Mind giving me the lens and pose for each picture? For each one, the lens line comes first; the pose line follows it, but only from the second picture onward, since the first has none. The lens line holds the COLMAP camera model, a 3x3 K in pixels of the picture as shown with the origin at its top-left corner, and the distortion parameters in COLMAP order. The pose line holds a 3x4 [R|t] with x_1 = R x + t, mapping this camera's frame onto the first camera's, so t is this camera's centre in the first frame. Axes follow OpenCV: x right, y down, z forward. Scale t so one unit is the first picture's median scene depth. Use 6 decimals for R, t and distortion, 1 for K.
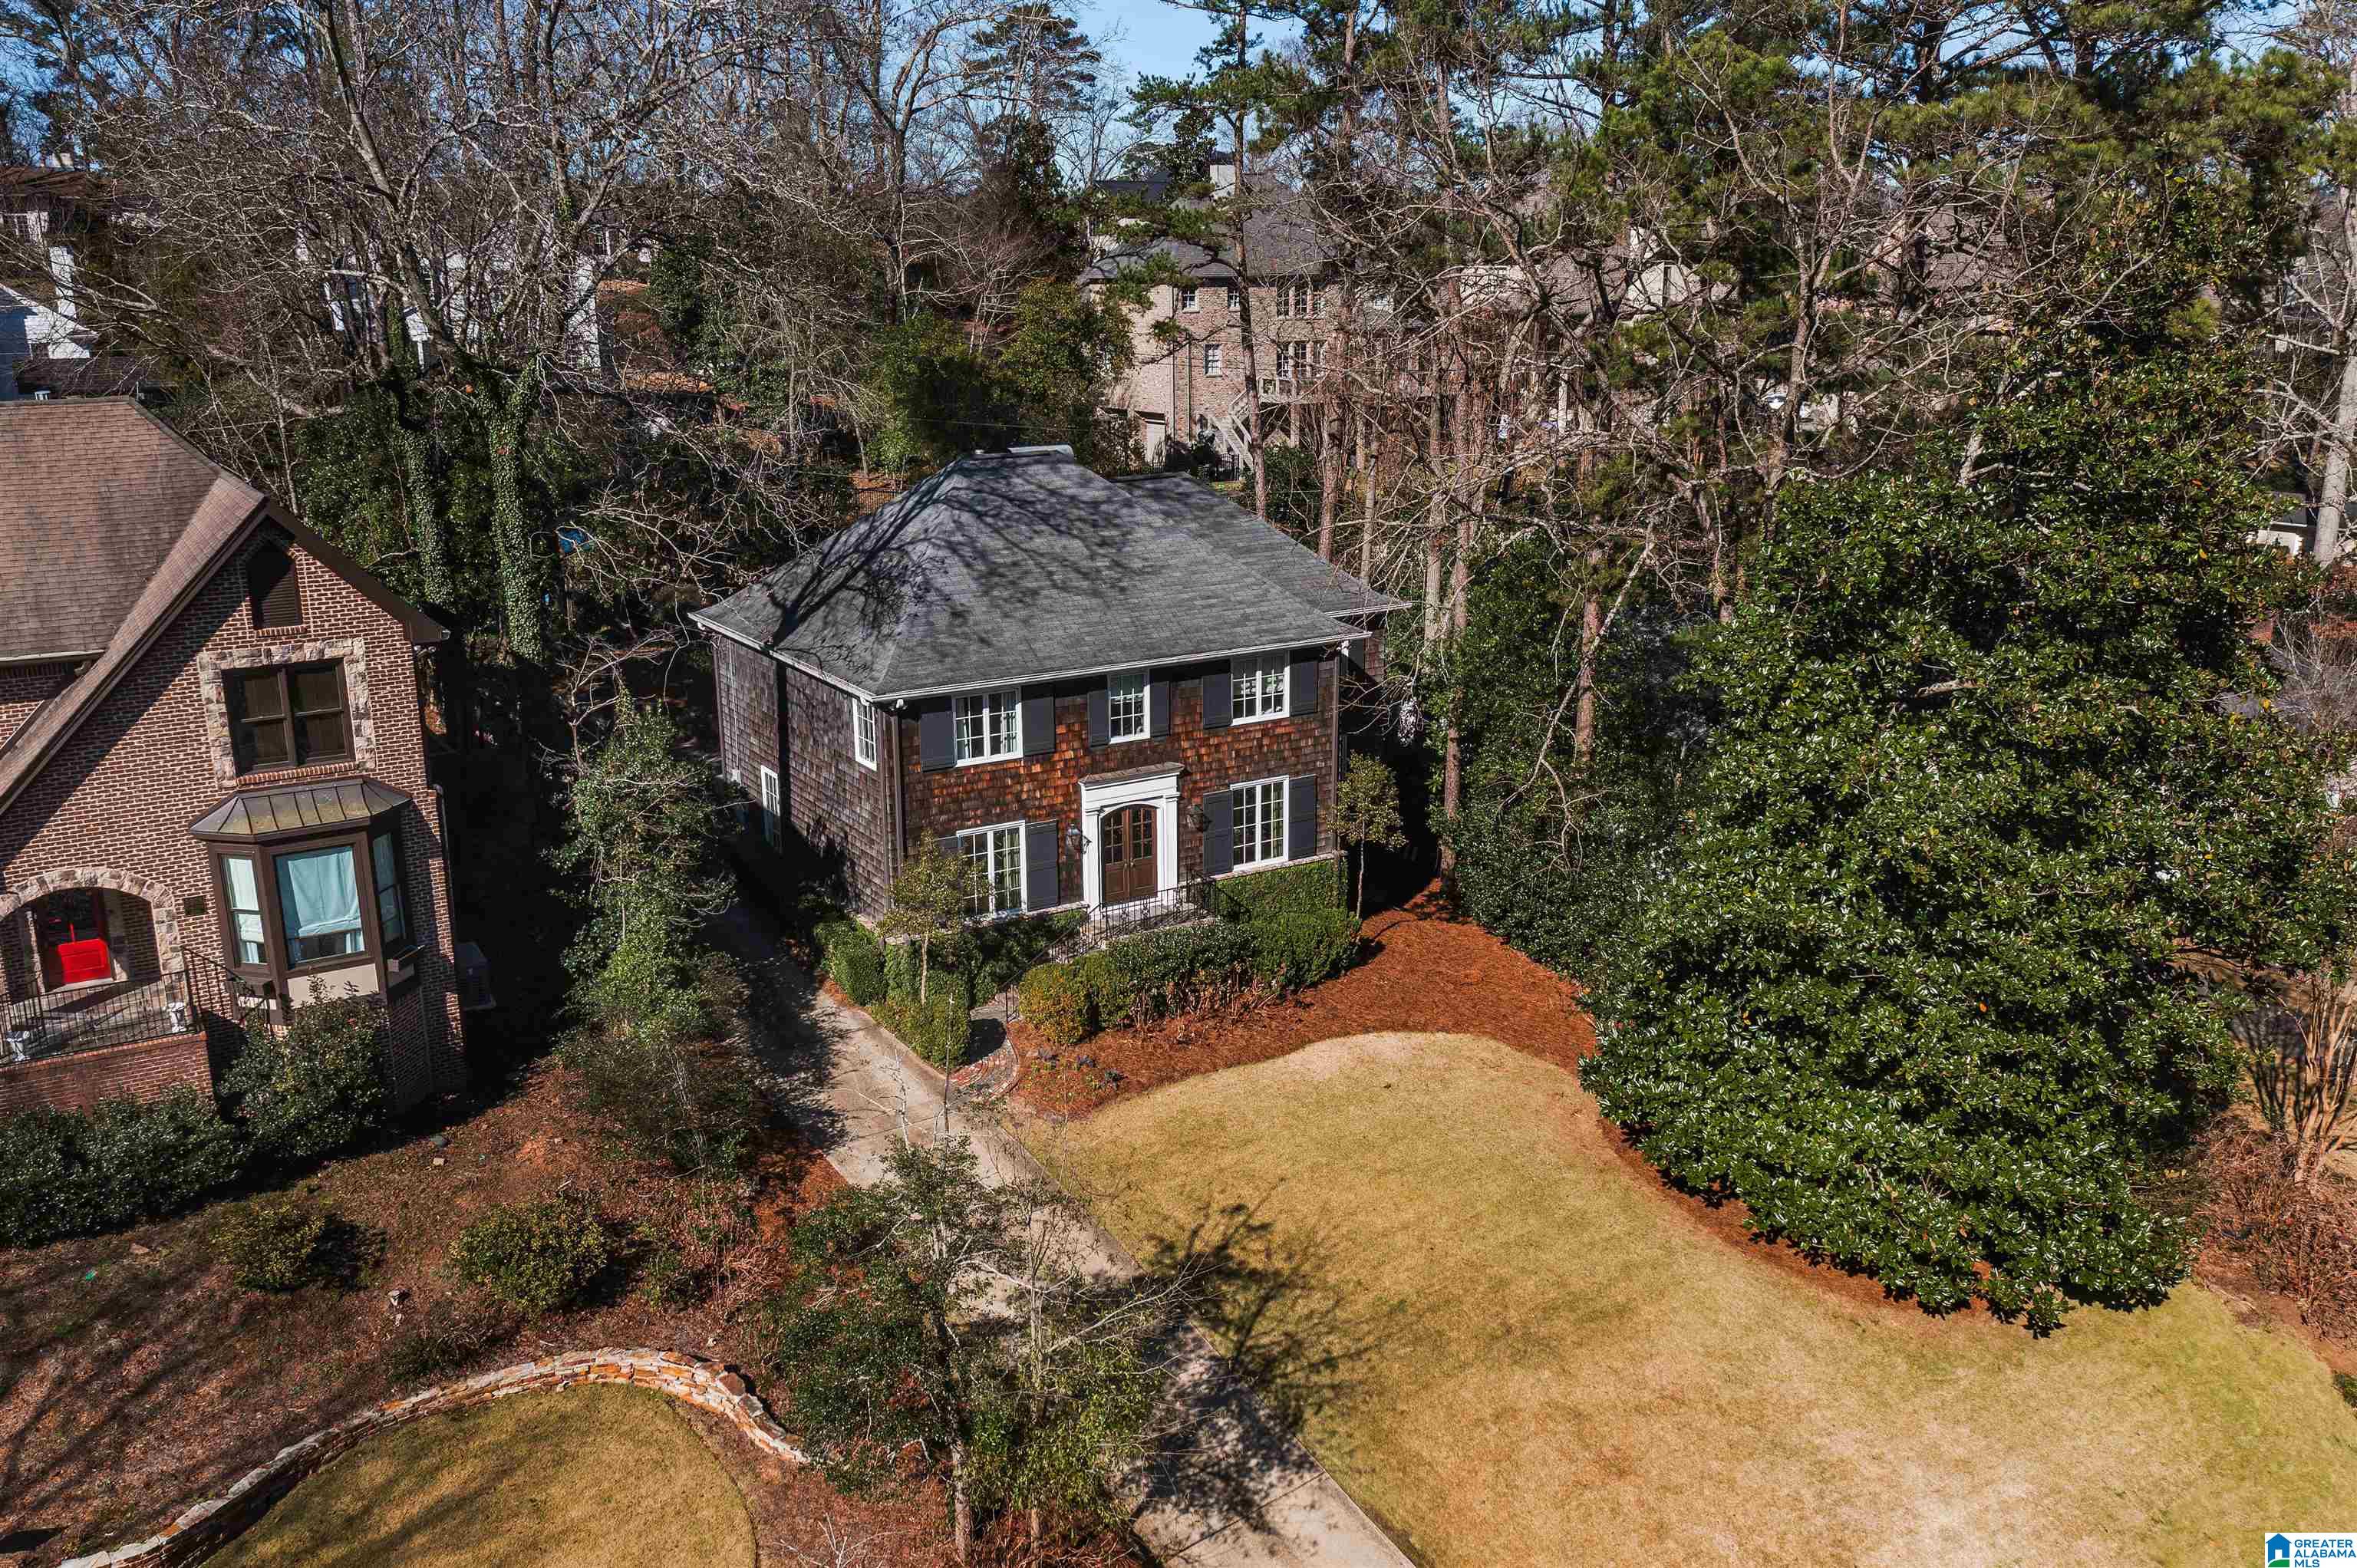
lens RADIAL K [[1936.8, 0, 1114.7], [0, 1936.8, 787.0], [0, 0, 1]] dist [-0.032766, -0.002017]
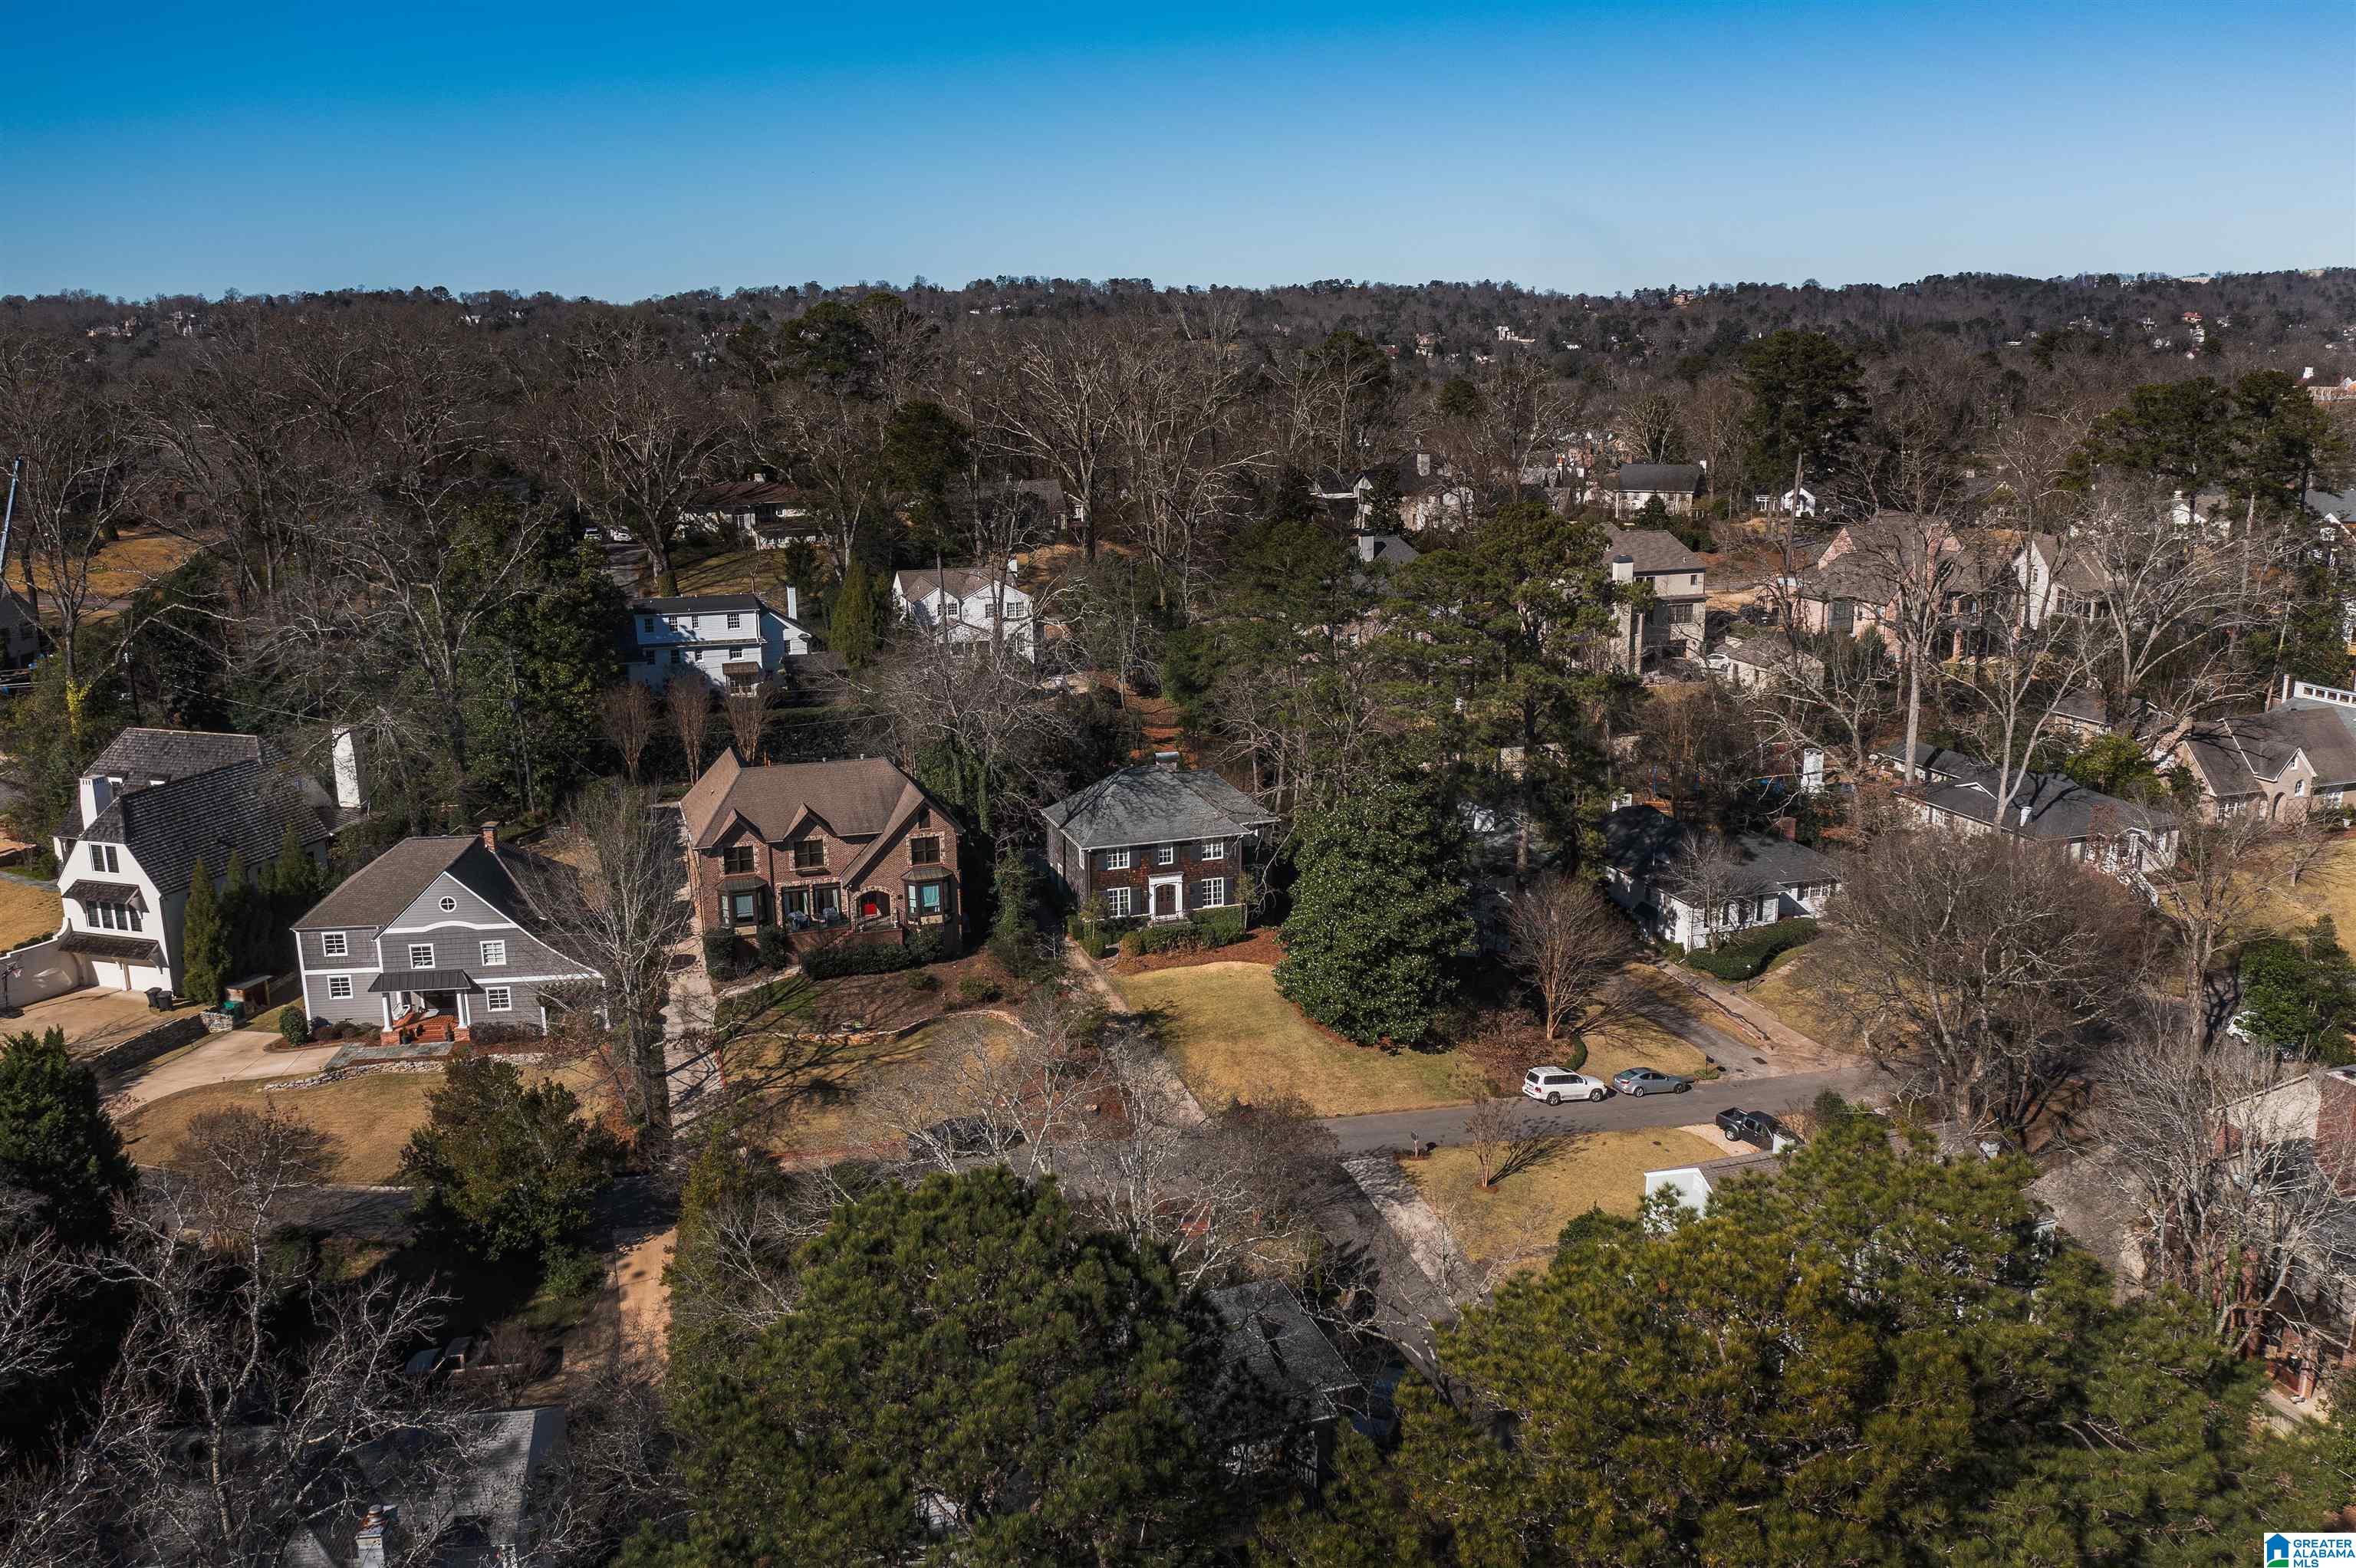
lens RADIAL K [[1936.0, 0, 1114.3], [0, 1936.0, 787.0], [0, 0, 1]] dist [-0.032766, -0.002017]
pose [[0.971628, 0.054703, -0.230101, 0.652823], [-0.058144, 0.998275, -0.008196, -0.120195], [0.229255, 0.021342, 0.973132, -2.124498]]
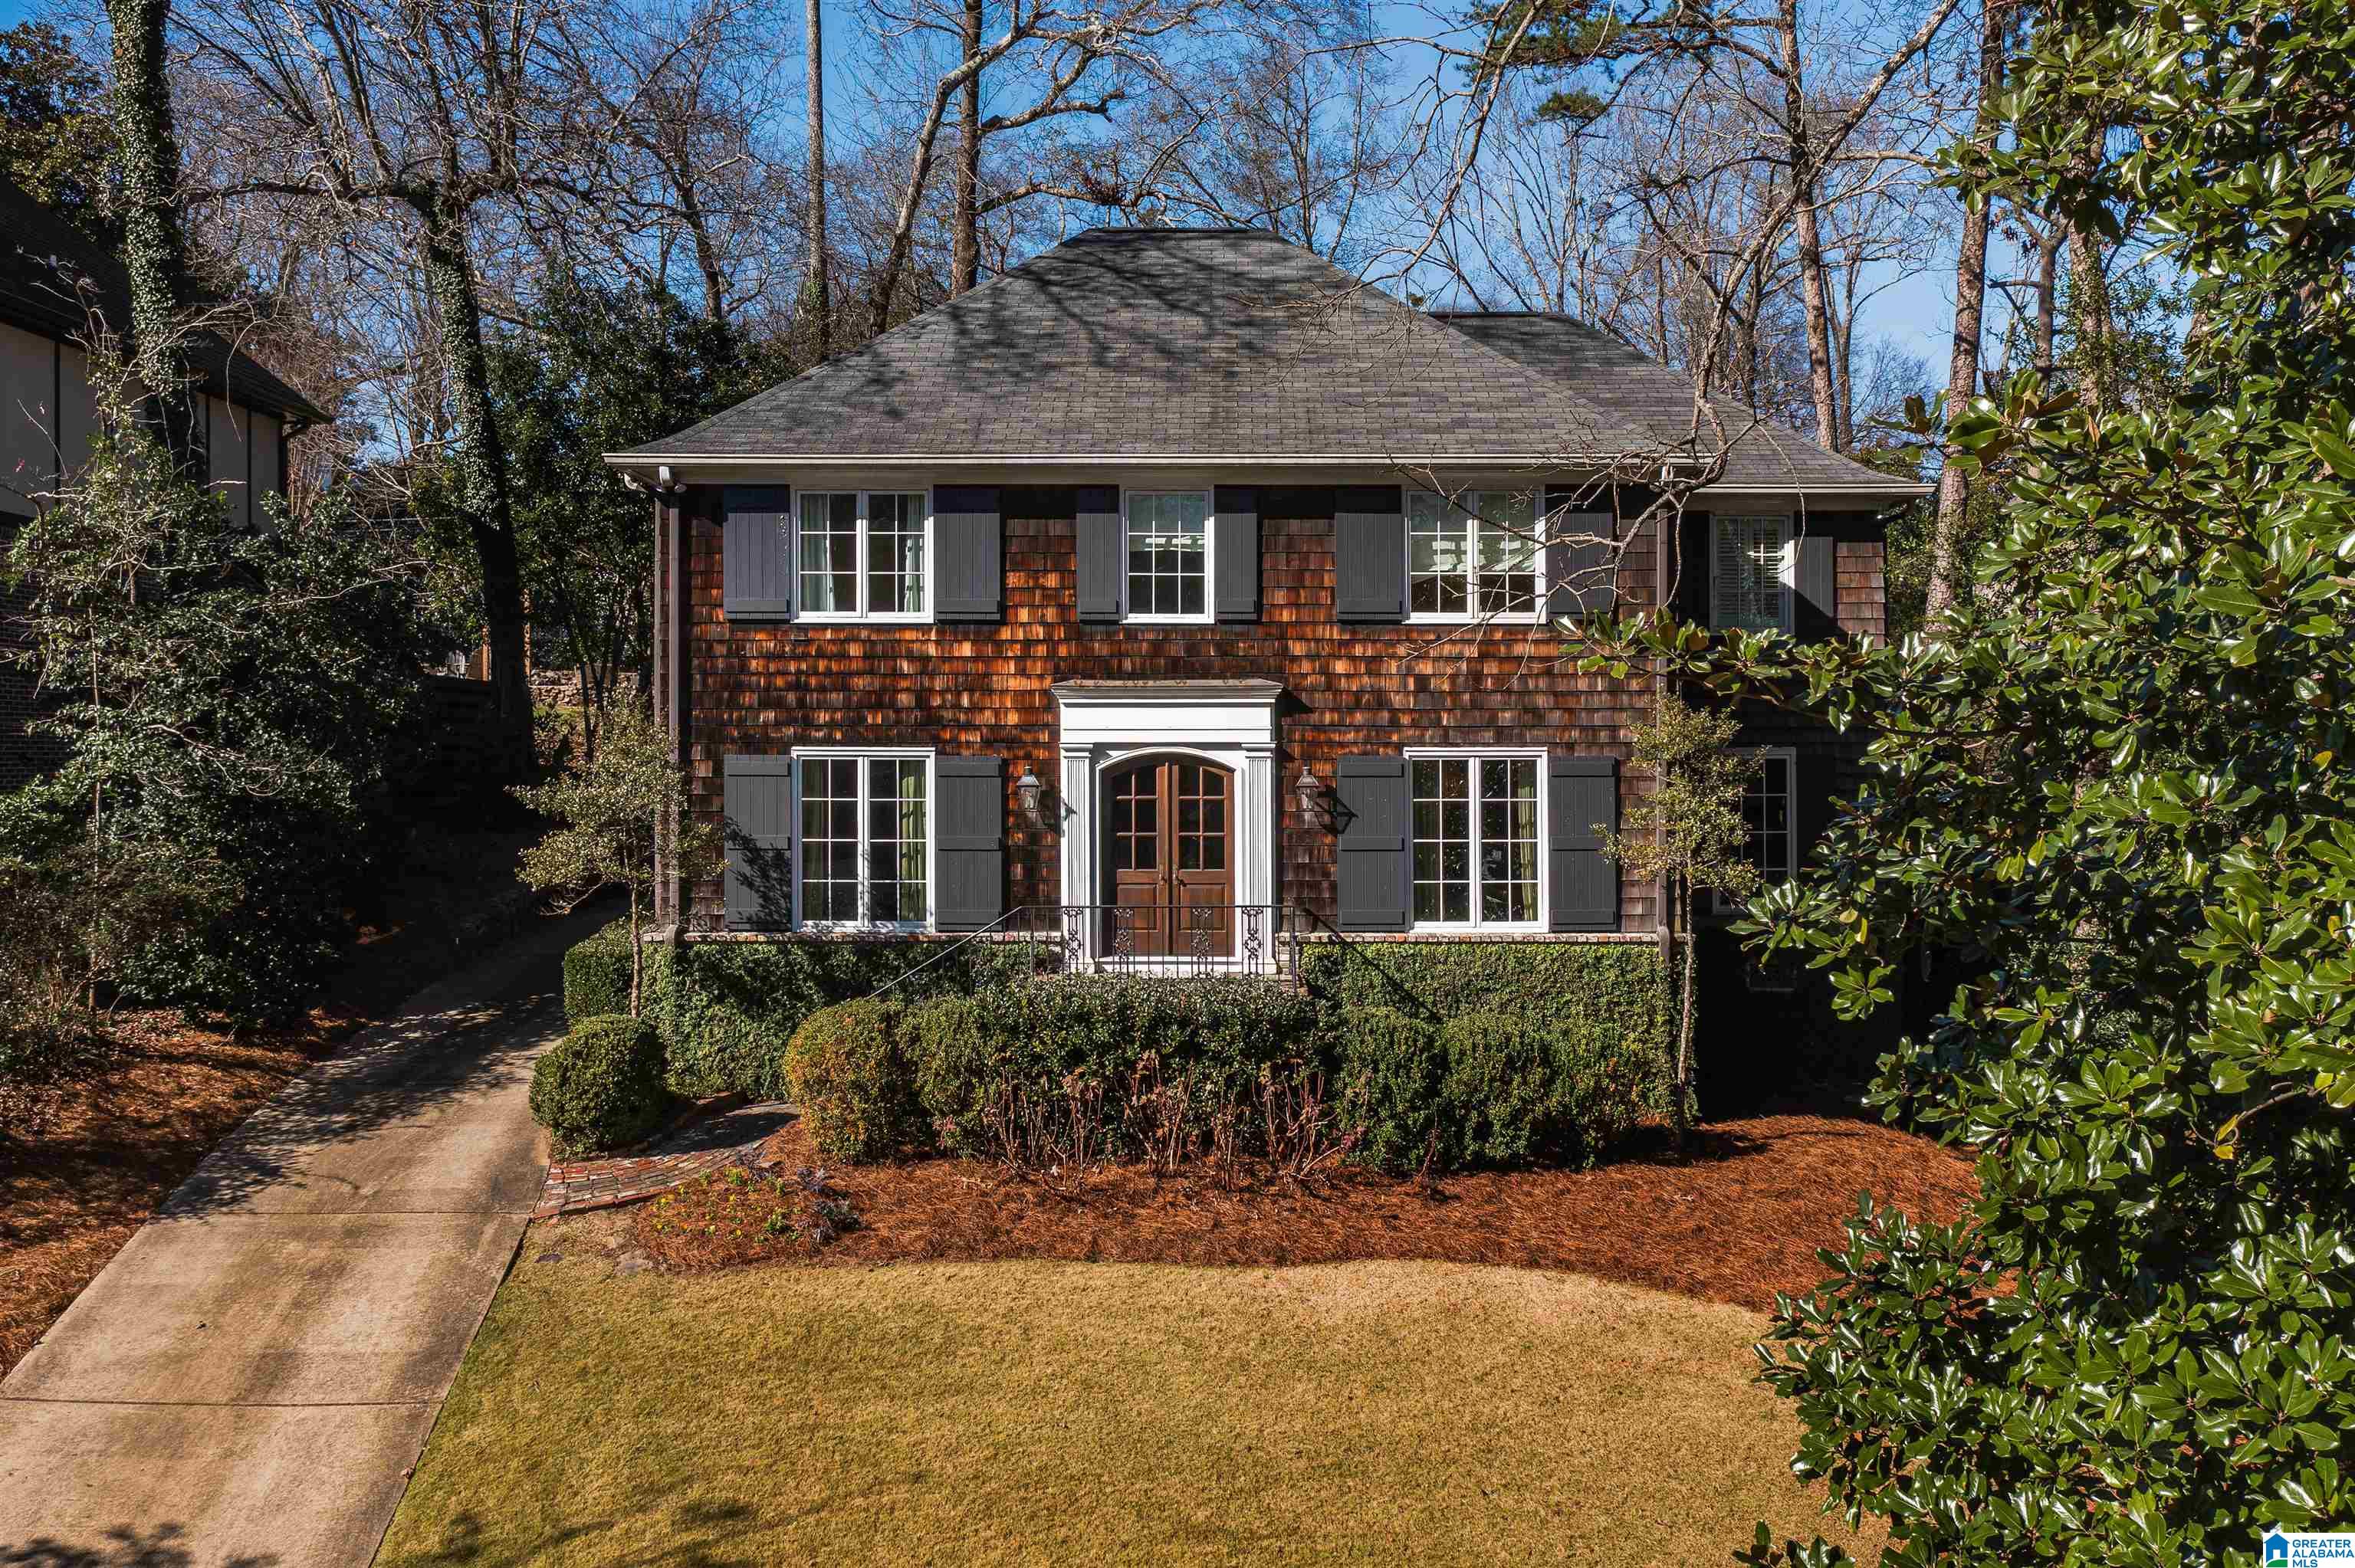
lens RADIAL K [[1985.1, 0, 1211.0], [0, 1985.1, 742.0], [0, 0, 1]] dist [-0.028219, 0.006343]
pose [[0.863495, 0.013728, -0.504170, 0.283747], [-0.146541, 0.963334, -0.224750, 0.123612], [0.482599, 0.267953, 0.833846, 0.579193]]
